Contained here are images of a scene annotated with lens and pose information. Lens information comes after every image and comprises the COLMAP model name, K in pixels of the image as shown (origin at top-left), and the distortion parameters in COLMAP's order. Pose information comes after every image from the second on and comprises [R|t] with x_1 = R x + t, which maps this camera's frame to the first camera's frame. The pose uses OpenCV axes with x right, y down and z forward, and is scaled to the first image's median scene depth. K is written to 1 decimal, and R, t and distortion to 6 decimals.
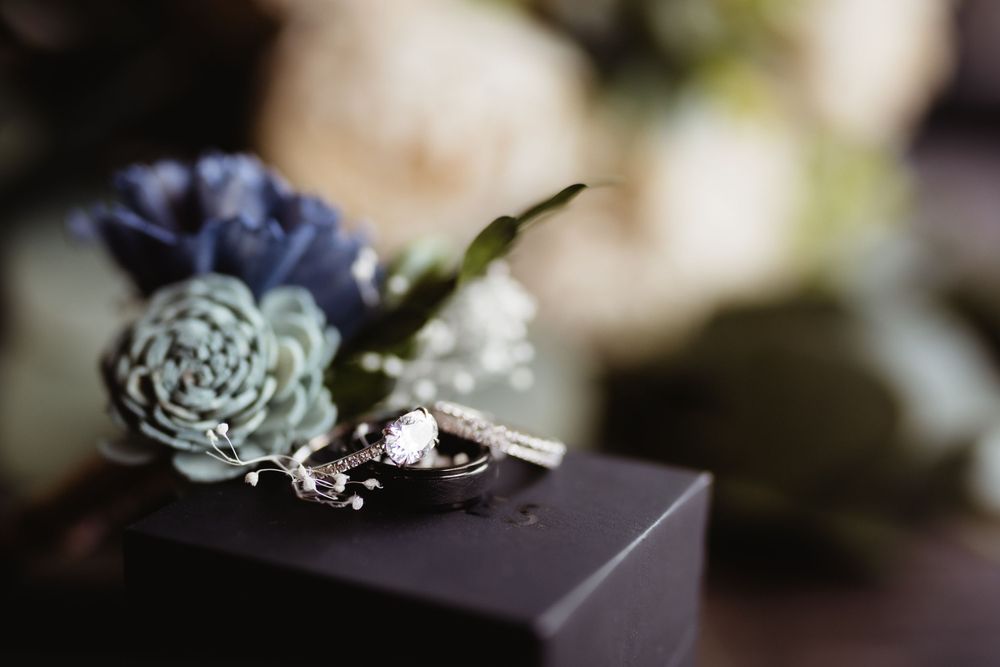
lens RADIAL K [[1497.6, 0, 500.0], [0, 1497.6, 333.5], [0, 0, 1]] dist [-0.011814, -0.007251]
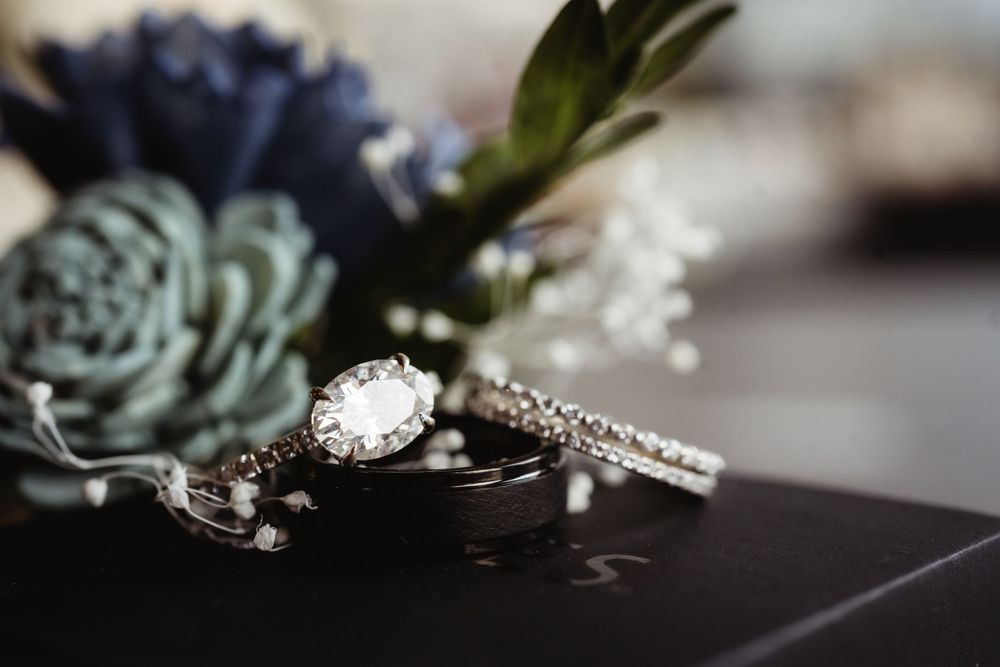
lens RADIAL K [[1480.4, 0, 500.0], [0, 1480.4, 333.5], [0, 0, 1]] dist [0.041352, 0.058092]
pose [[0.969274, -0.024299, -0.244780, 0.102099], [0.004162, 0.996586, -0.082451, 0.080183], [0.245948, 0.078899, 0.966067, 0.486878]]
